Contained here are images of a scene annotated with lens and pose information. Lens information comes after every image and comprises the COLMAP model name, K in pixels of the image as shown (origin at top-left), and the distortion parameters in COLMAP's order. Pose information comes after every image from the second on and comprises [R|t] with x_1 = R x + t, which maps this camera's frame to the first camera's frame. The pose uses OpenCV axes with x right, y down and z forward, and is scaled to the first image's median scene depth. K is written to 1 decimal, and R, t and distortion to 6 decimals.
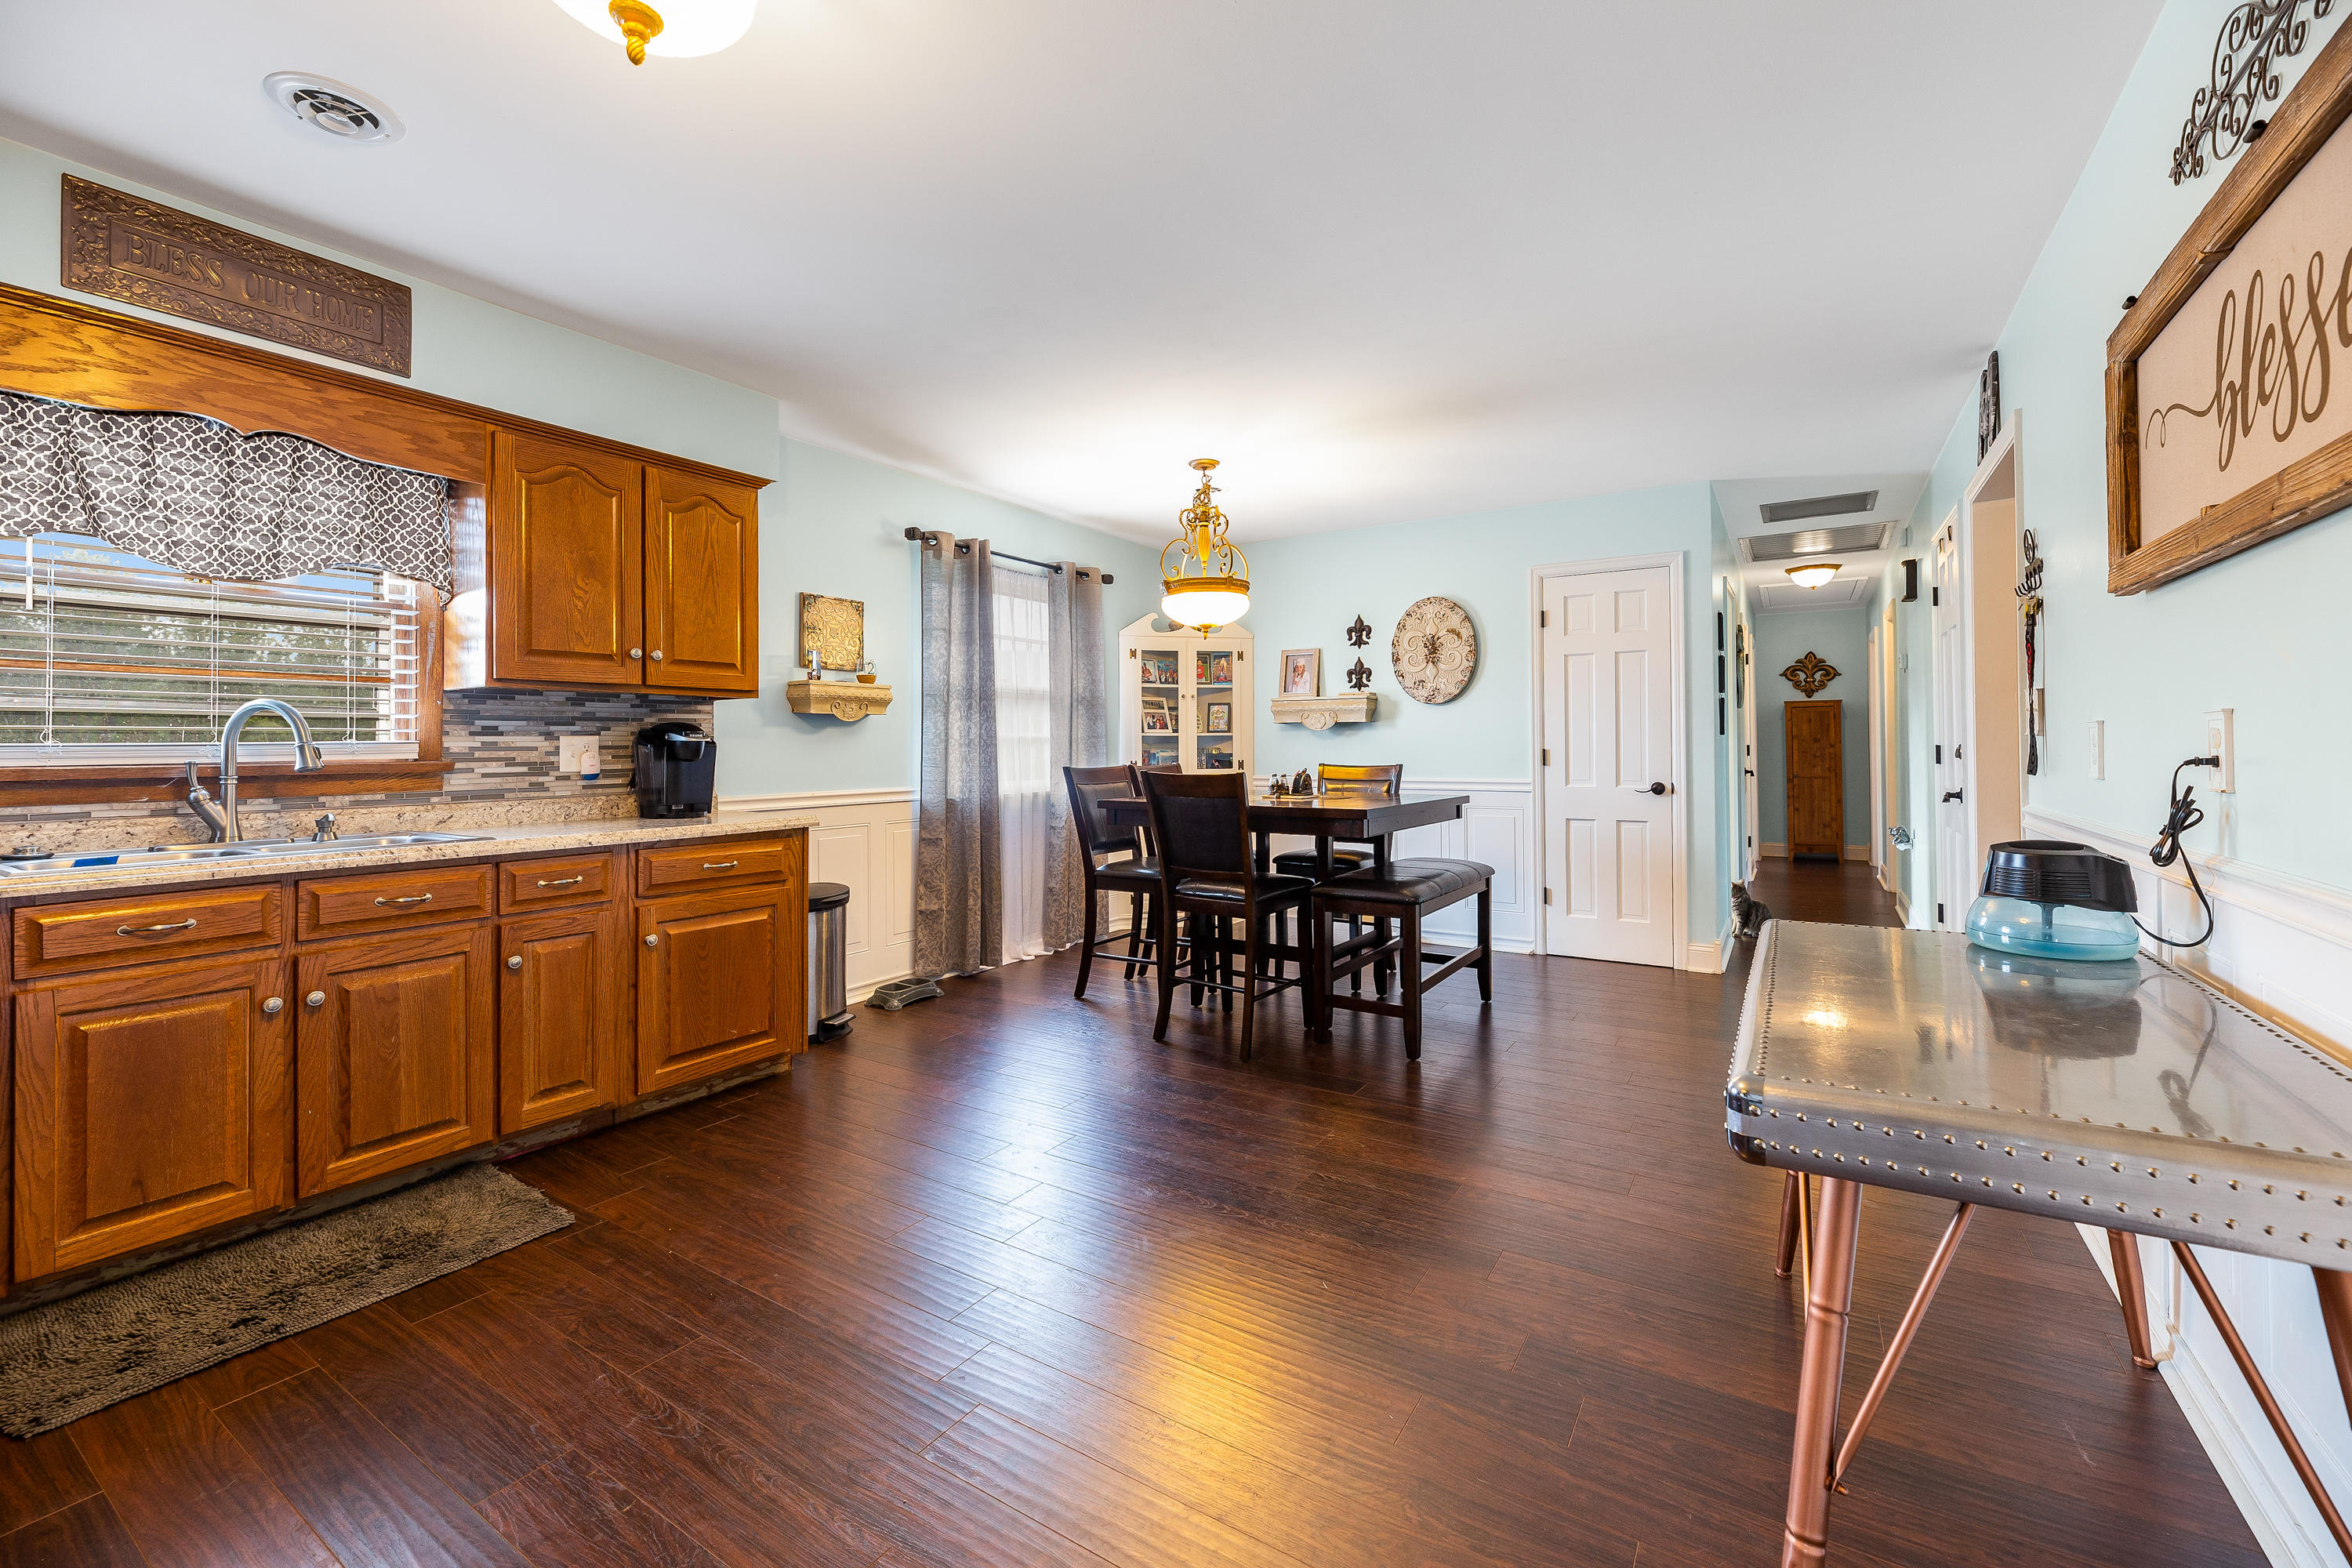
lens RADIAL K [[953.2, 0, 1184.3], [0, 953.2, 726.9], [0, 0, 1]] dist [-0.001155, 0.000093]
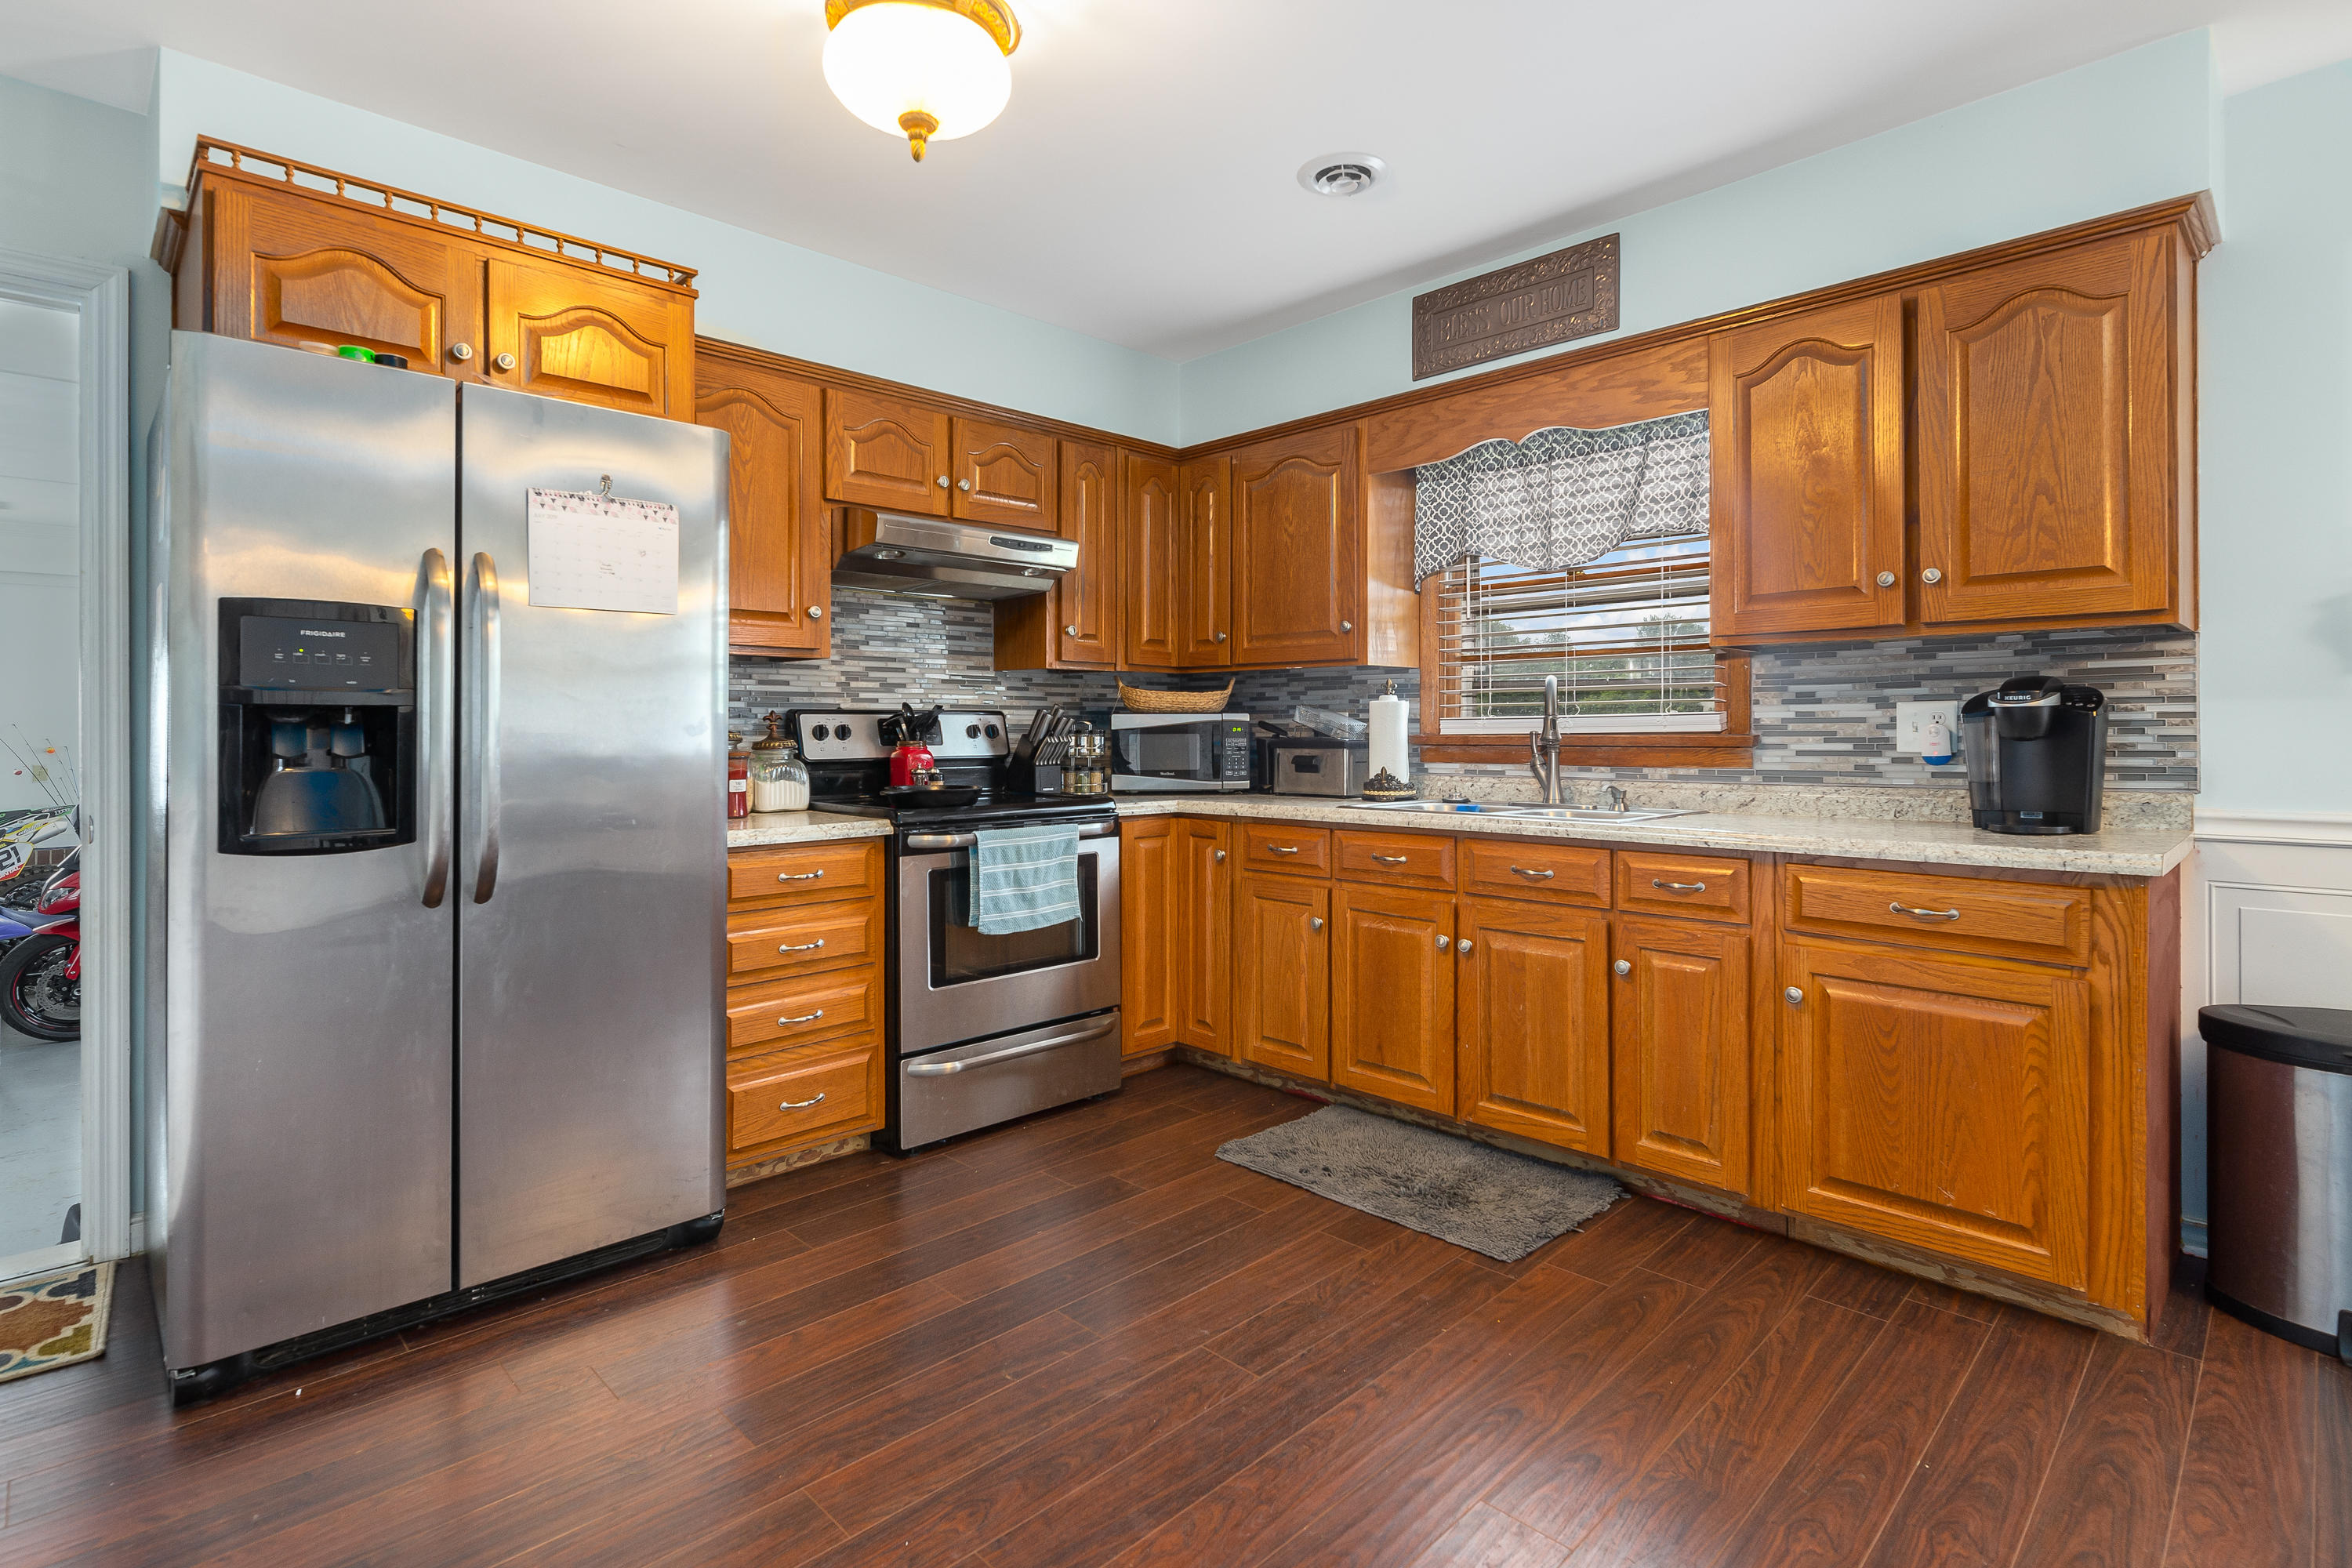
lens RADIAL K [[1143.9, 0, 1185.4], [0, 1143.9, 719.0], [0, 0, 1]] dist [0.001790, 0.000218]
pose [[-0.219720, 0.000053, -0.975563, 0.371669], [0.026123, 0.999642, -0.005829, 0.015657], [0.975213, -0.026765, -0.219642, 0.784267]]
